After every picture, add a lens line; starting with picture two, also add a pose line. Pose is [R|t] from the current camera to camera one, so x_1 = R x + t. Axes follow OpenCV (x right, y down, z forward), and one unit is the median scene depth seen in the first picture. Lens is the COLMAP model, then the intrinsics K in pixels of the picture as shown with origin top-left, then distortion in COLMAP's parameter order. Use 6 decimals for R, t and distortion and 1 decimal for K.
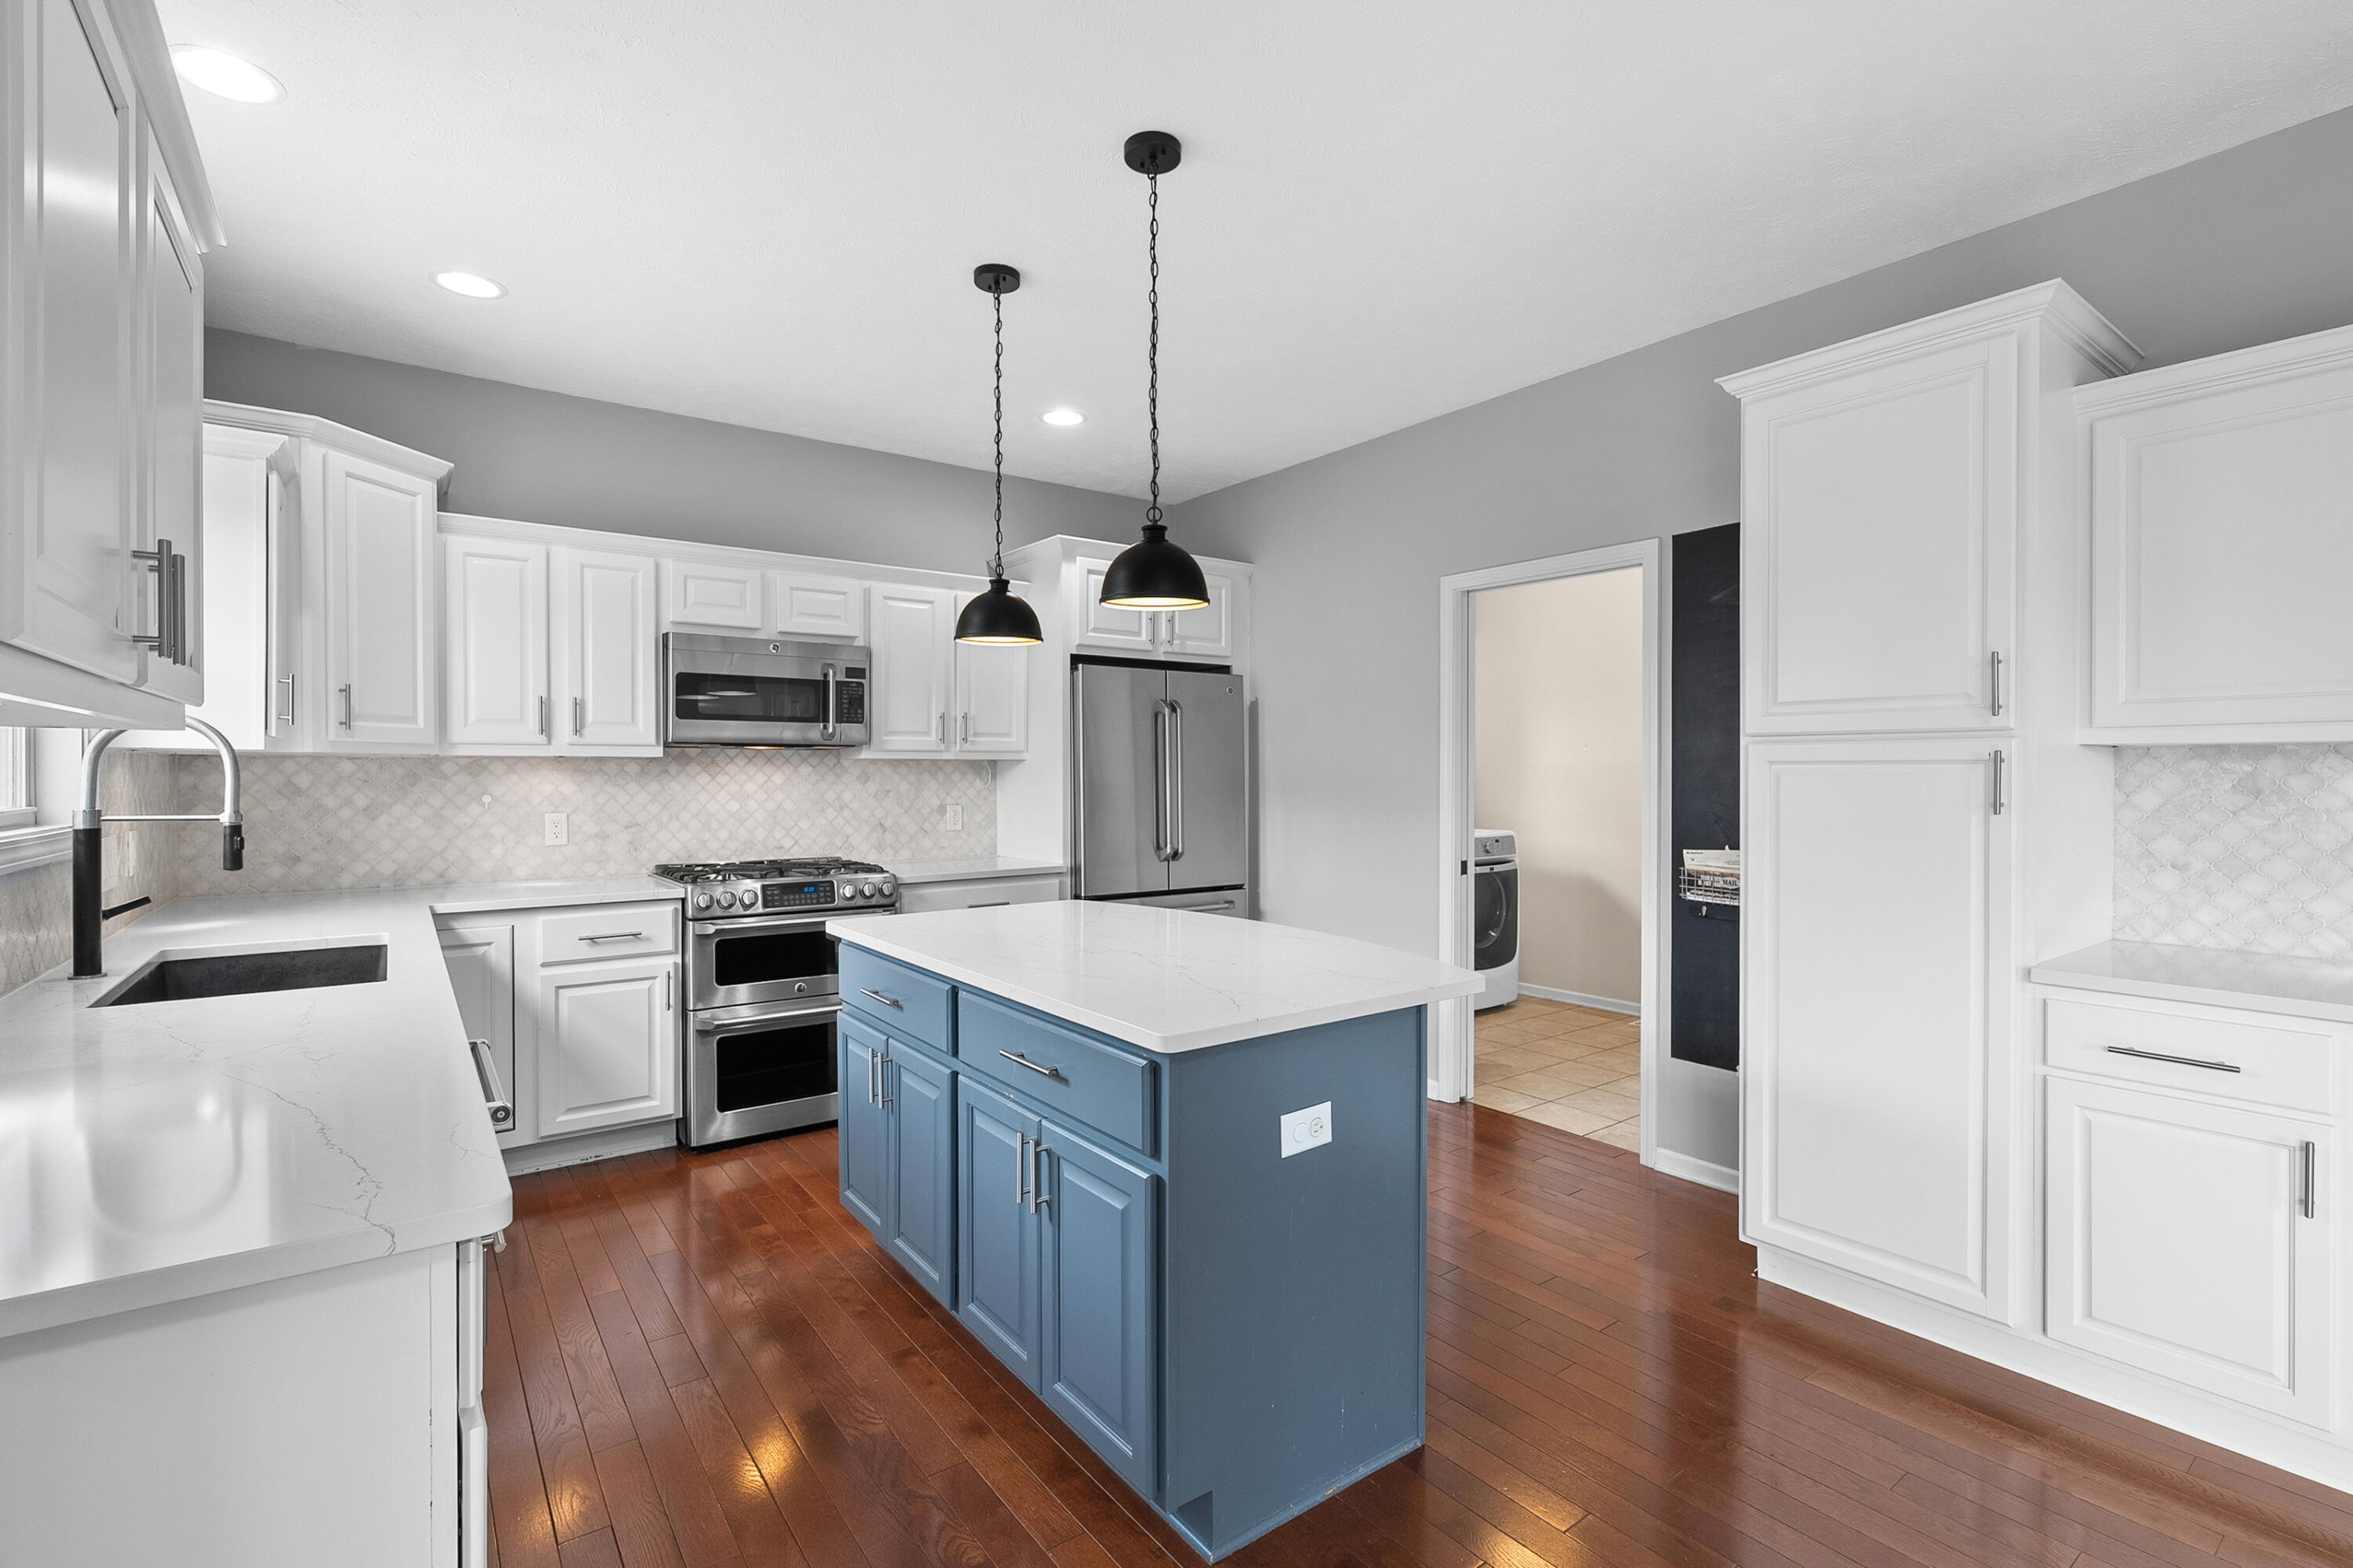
lens RADIAL K [[1058.7, 0, 1176.5], [0, 1058.7, 784.0], [0, 0, 1]] dist [-0.011121, 0.005765]
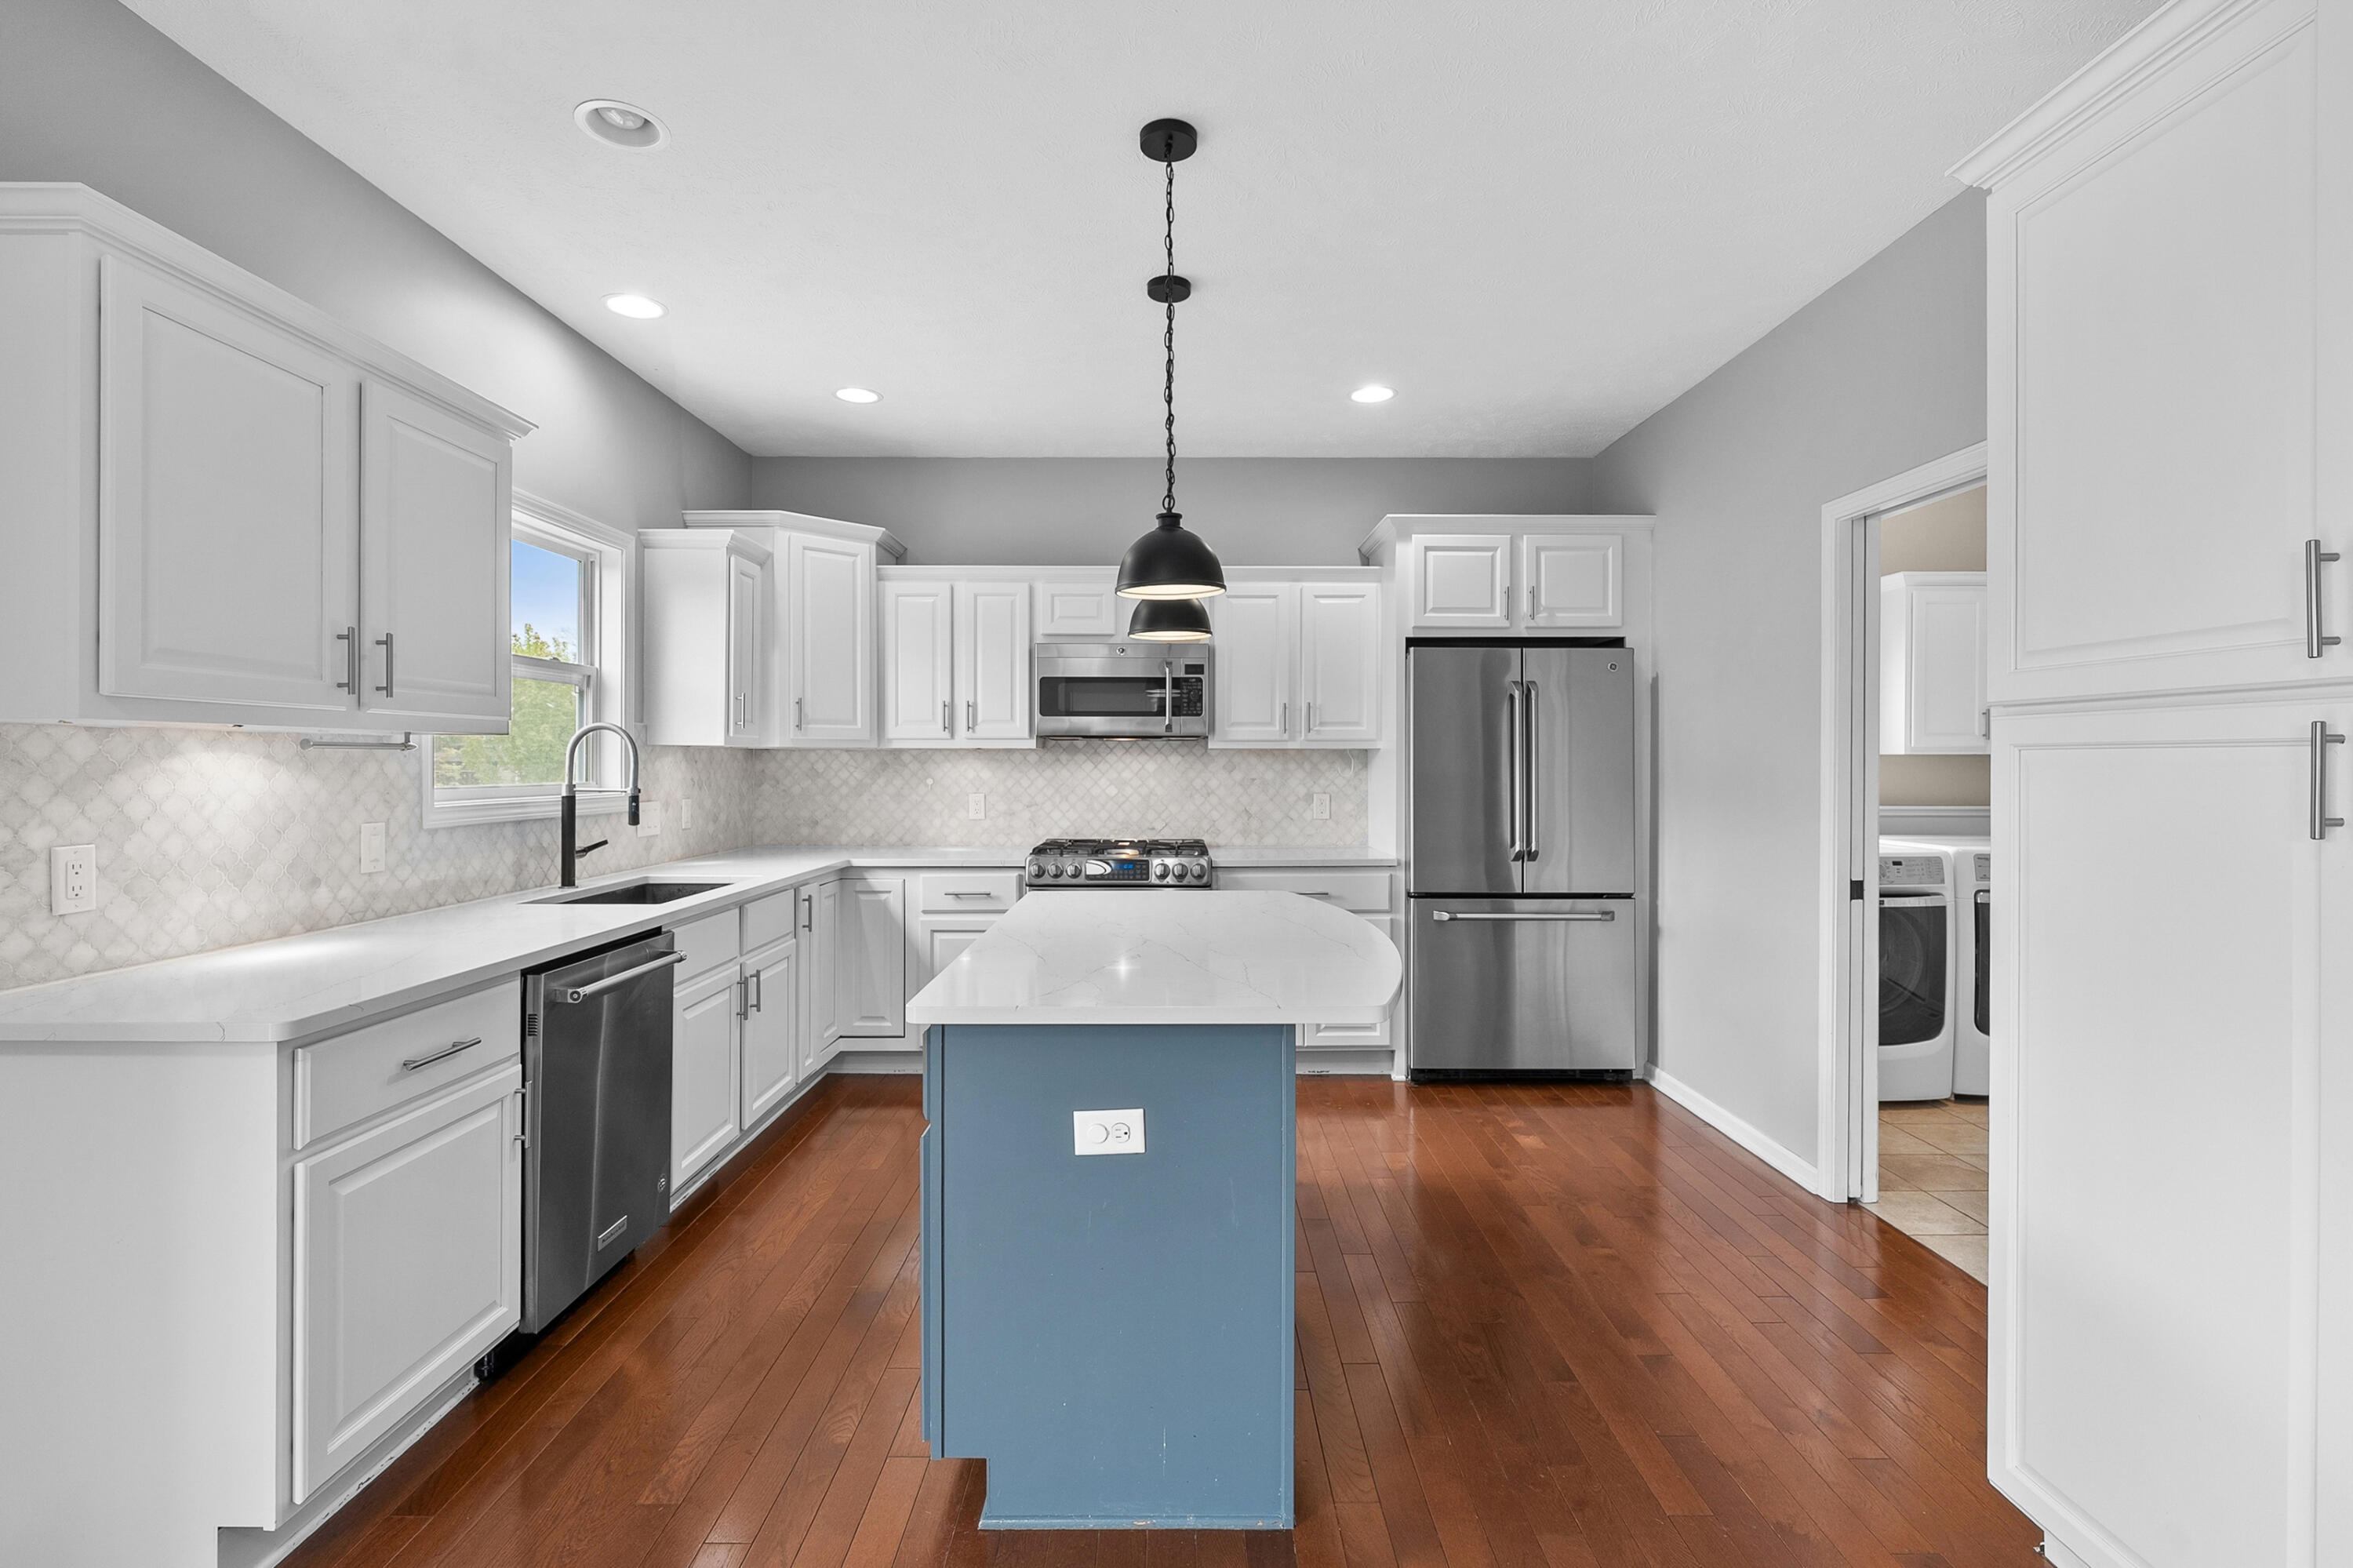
lens RADIAL K [[1073.1, 0, 1179.1], [0, 1073.1, 766.3], [0, 0, 1]] dist [-0.004130, 0.000197]
pose [[0.805333, 0.003624, -0.592812, 0.341987], [-0.007499, 0.999964, -0.004075, -0.001419], [0.592775, 0.007727, 0.805331, 0.113028]]
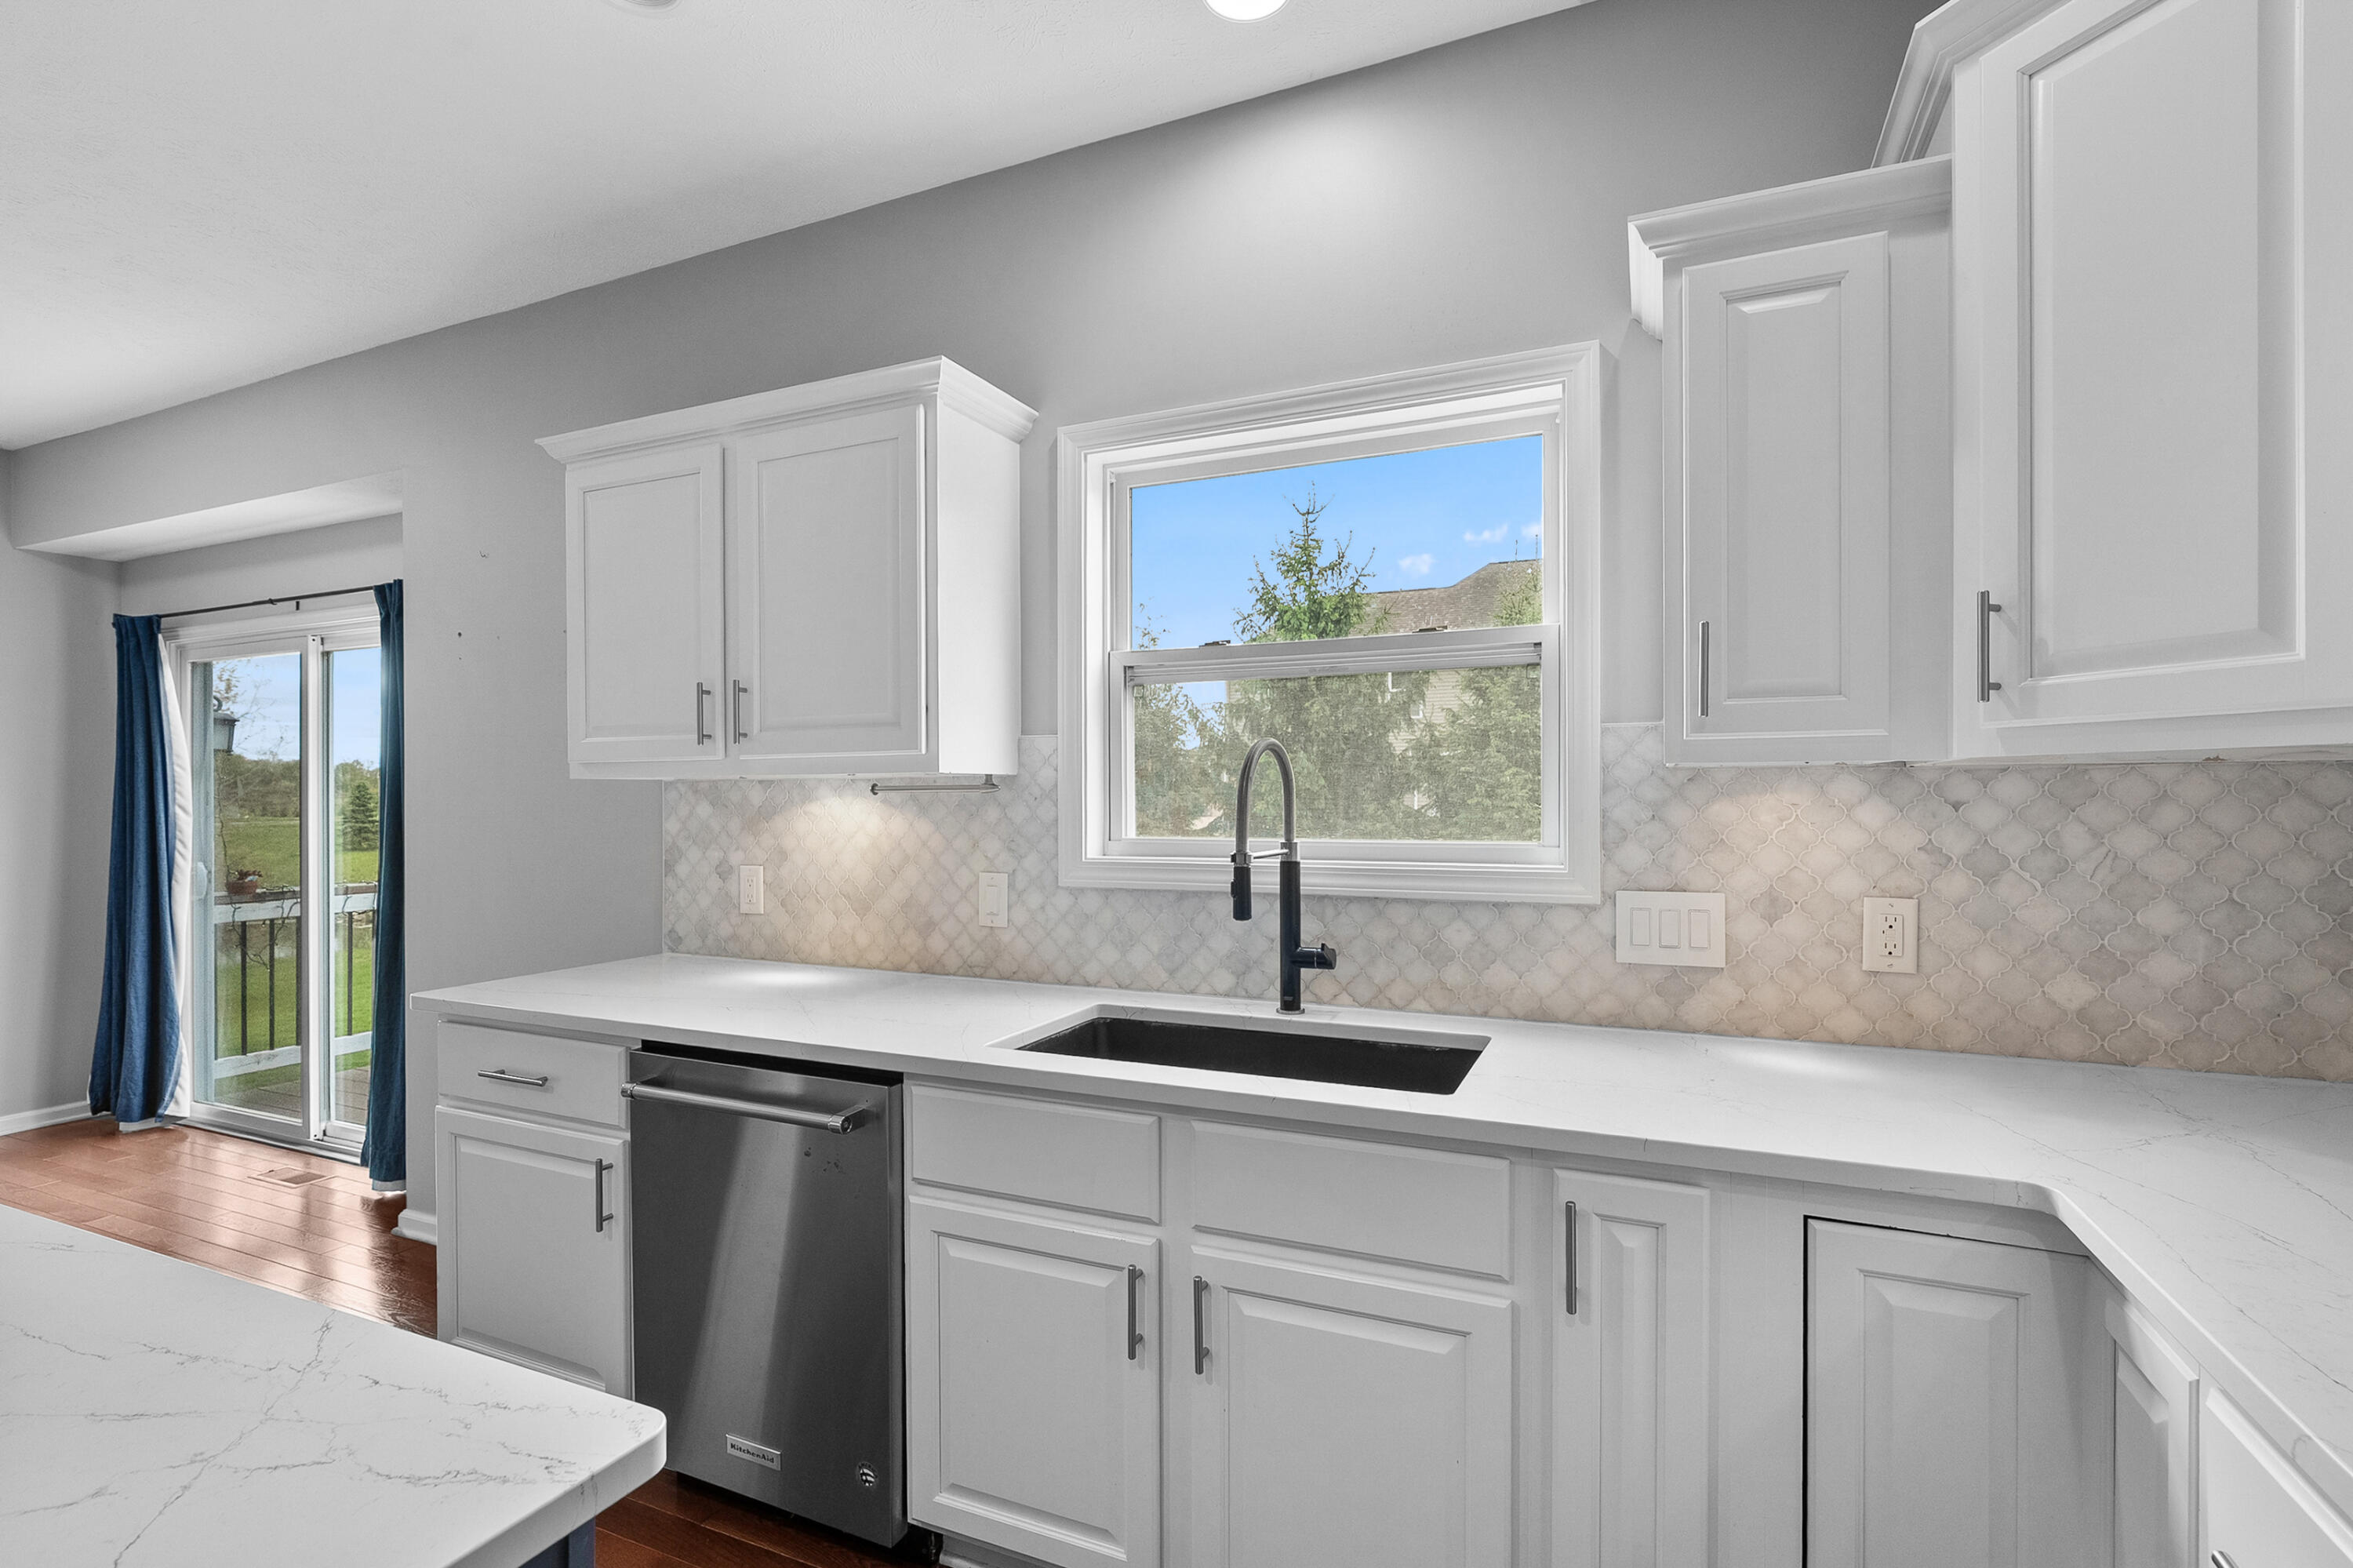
lens RADIAL K [[1071.4, 0, 1185.9], [0, 1071.4, 806.2], [0, 0, 1]] dist [-0.011062, 0.000045]
pose [[-0.868730, 0.004692, -0.495264, -0.222760], [-0.002300, 0.999906, 0.013508, -0.010783], [0.495281, 0.012873, -0.868638, 0.893801]]
